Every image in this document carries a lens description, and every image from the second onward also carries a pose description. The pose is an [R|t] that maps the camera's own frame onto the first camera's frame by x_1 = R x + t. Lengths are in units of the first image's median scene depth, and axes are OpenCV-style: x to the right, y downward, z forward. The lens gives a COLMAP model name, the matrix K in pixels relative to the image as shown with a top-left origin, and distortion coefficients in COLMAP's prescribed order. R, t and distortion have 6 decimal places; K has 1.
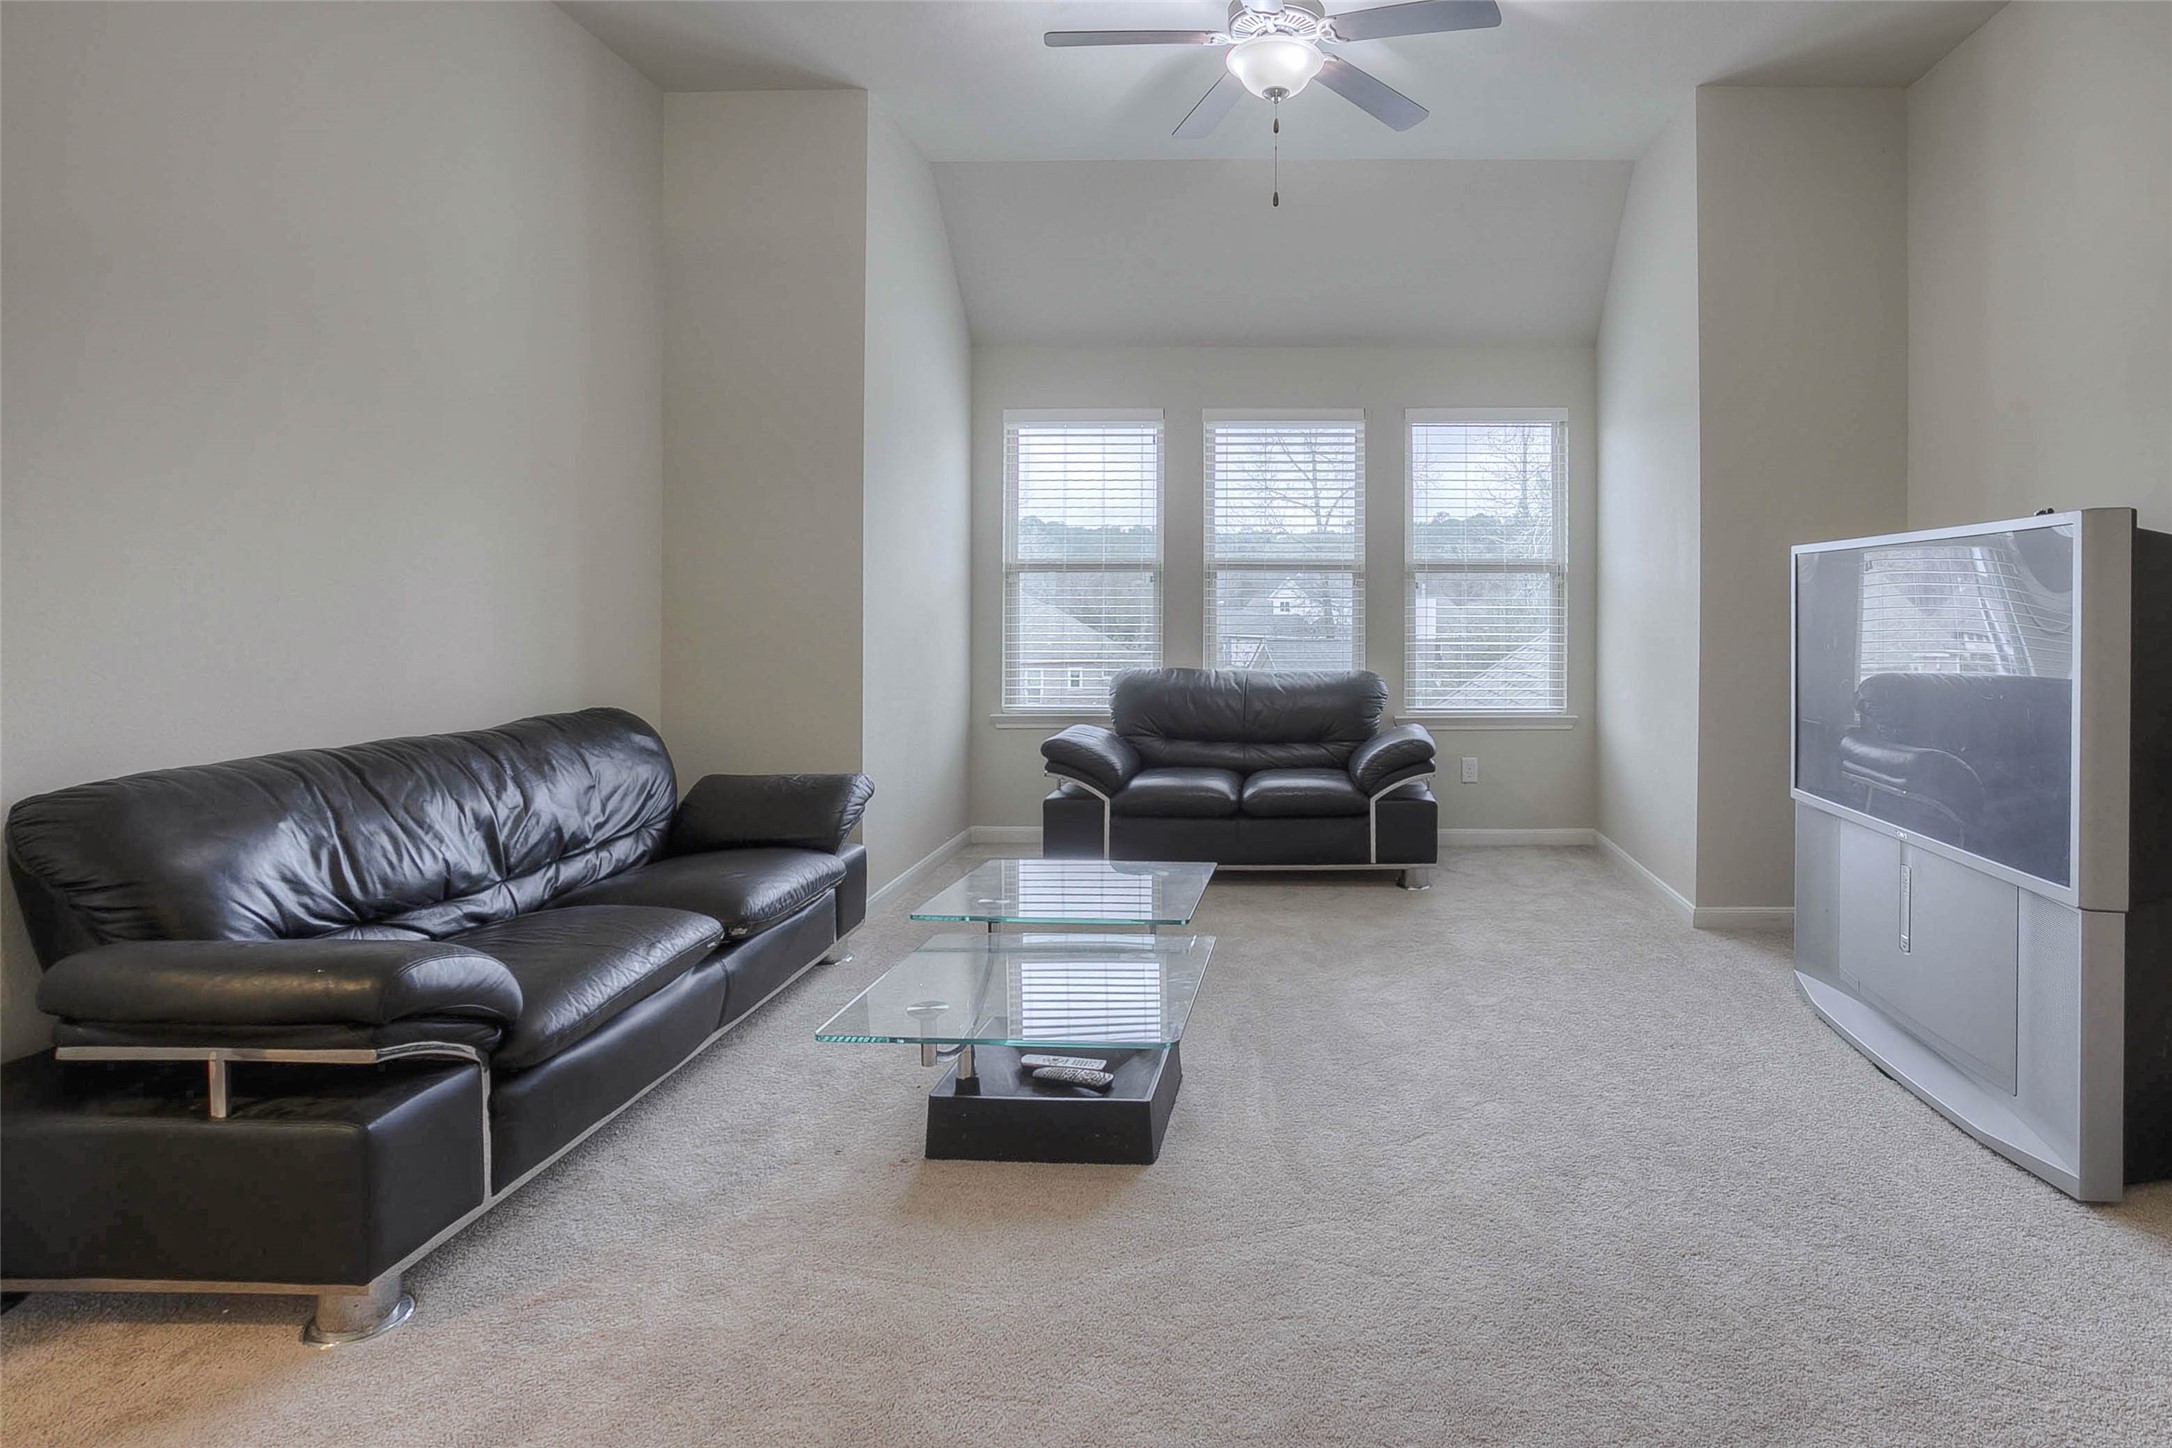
lens RADIAL K [[1177.2, 0, 1272.0], [0, 1177.2, 616.6], [0, 0, 1]] dist [-0.036640, 0.015005]
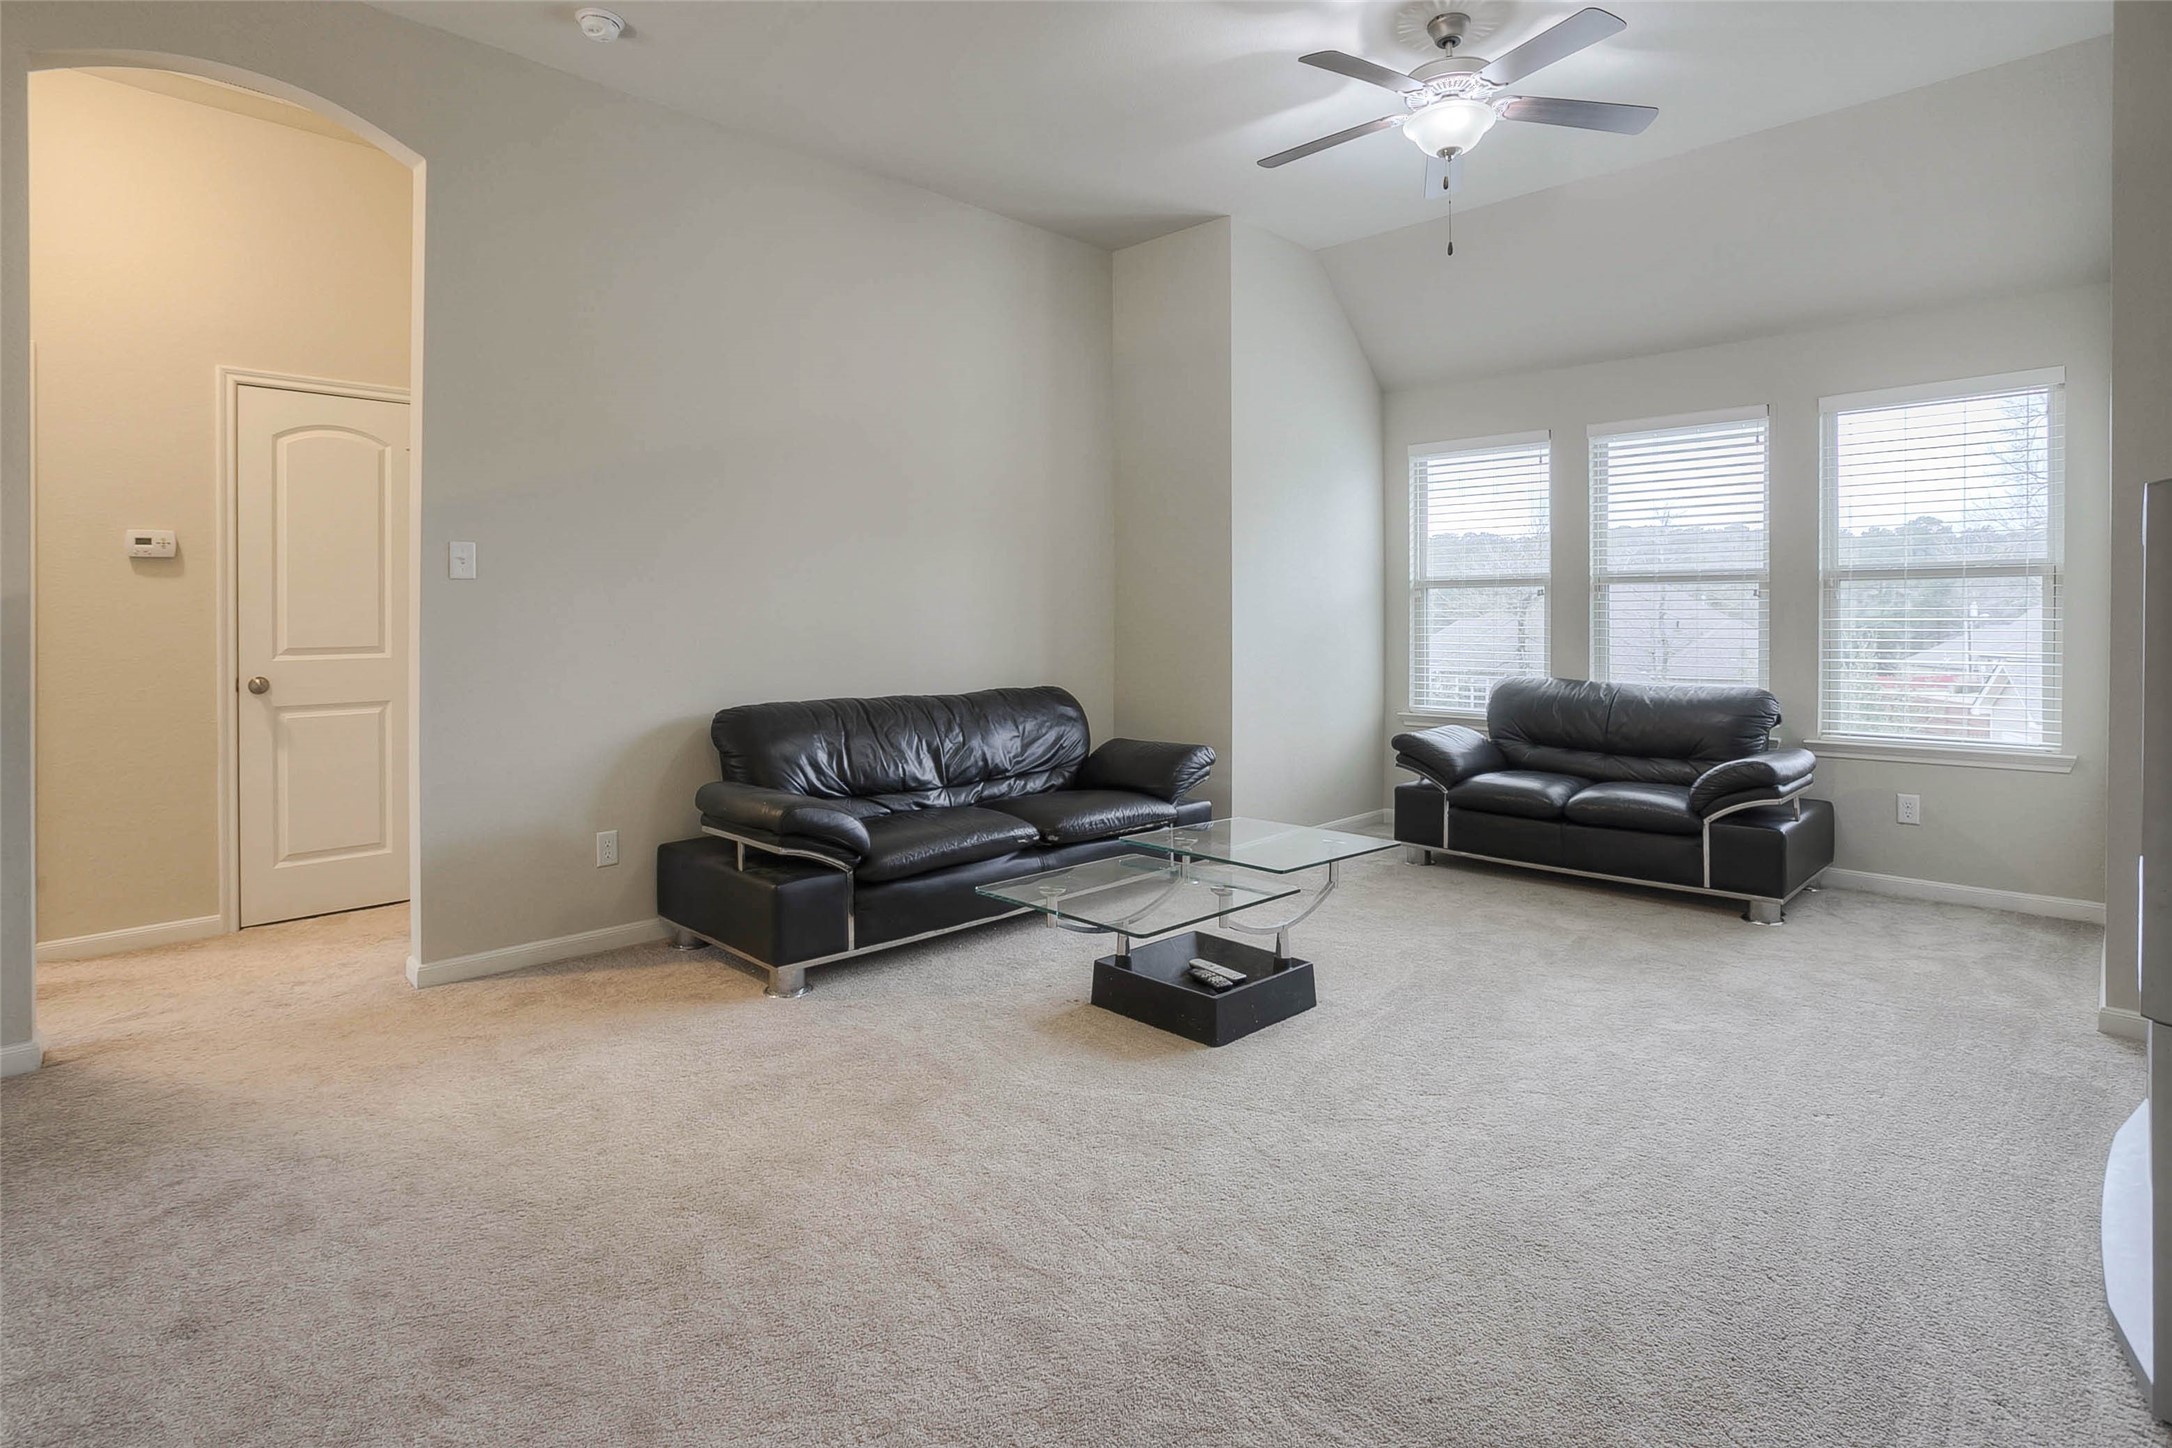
lens RADIAL K [[1117.5, 0, 1085.5], [0, 1117.5, 632.0], [0, 0, 1]] dist [-0.057090, 0.036959]
pose [[0.719109, 0.006903, -0.694863, 0.442860], [-0.005787, 0.999975, 0.003945, 0.002774], [0.694873, 0.001185, 0.719131, 0.010993]]
